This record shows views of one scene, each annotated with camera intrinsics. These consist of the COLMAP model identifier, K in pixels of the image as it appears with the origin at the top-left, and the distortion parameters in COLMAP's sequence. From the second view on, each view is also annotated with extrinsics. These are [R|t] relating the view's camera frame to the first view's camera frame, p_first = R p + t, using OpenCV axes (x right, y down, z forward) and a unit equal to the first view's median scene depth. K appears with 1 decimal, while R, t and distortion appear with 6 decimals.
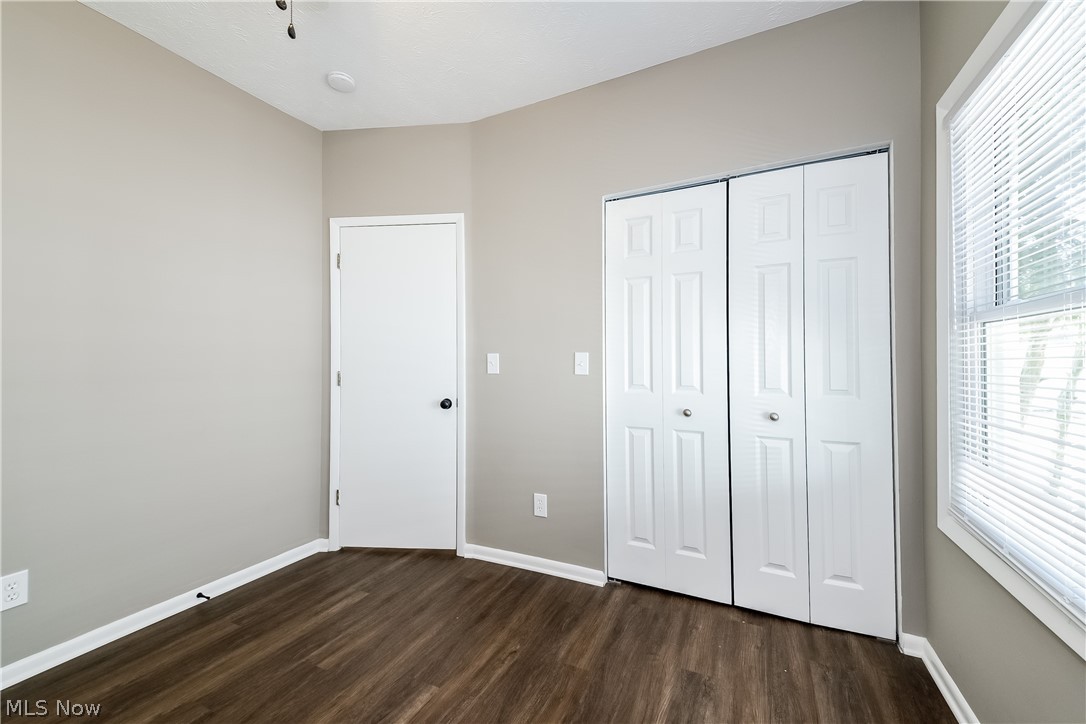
lens RADIAL K [[422.0, 0, 549.2], [0, 422.0, 357.9], [0, 0, 1]] dist [0.014929, -0.003226]
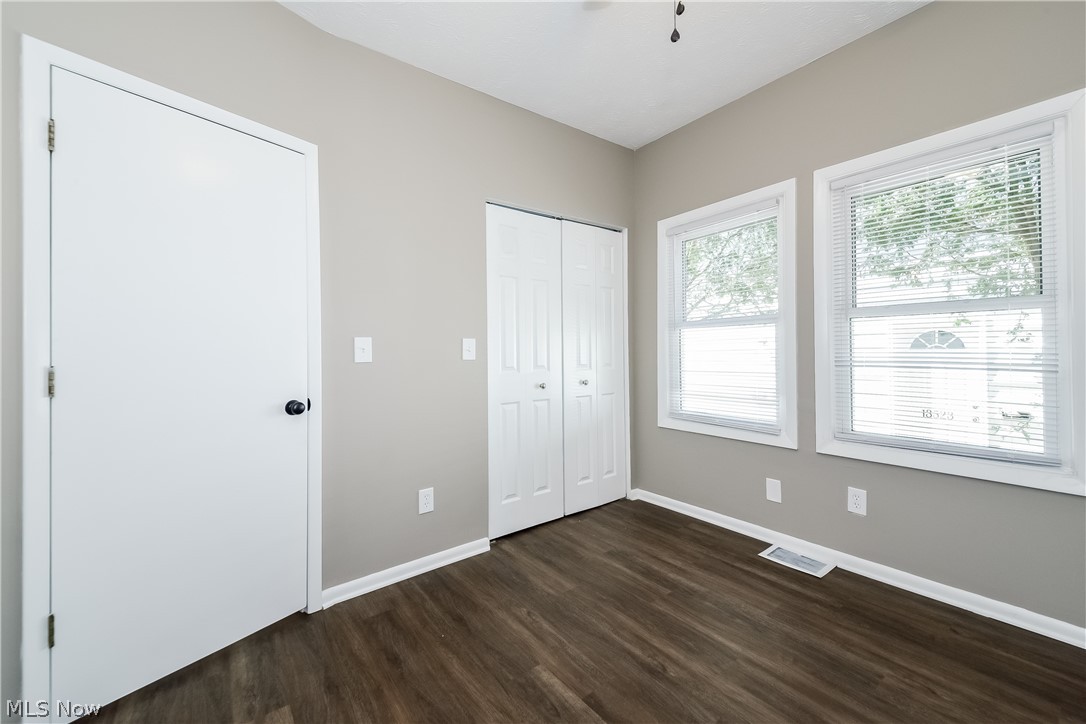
lens RADIAL K [[422.0, 0, 549.0], [0, 422.0, 353.4], [0, 0, 1]] dist [0.014929, -0.003226]
pose [[0.478332, -0.013845, 0.878070, -0.802824], [-0.000774, 0.999869, 0.016187, 0.007646], [-0.878179, -0.008422, 0.478258, 0.352337]]
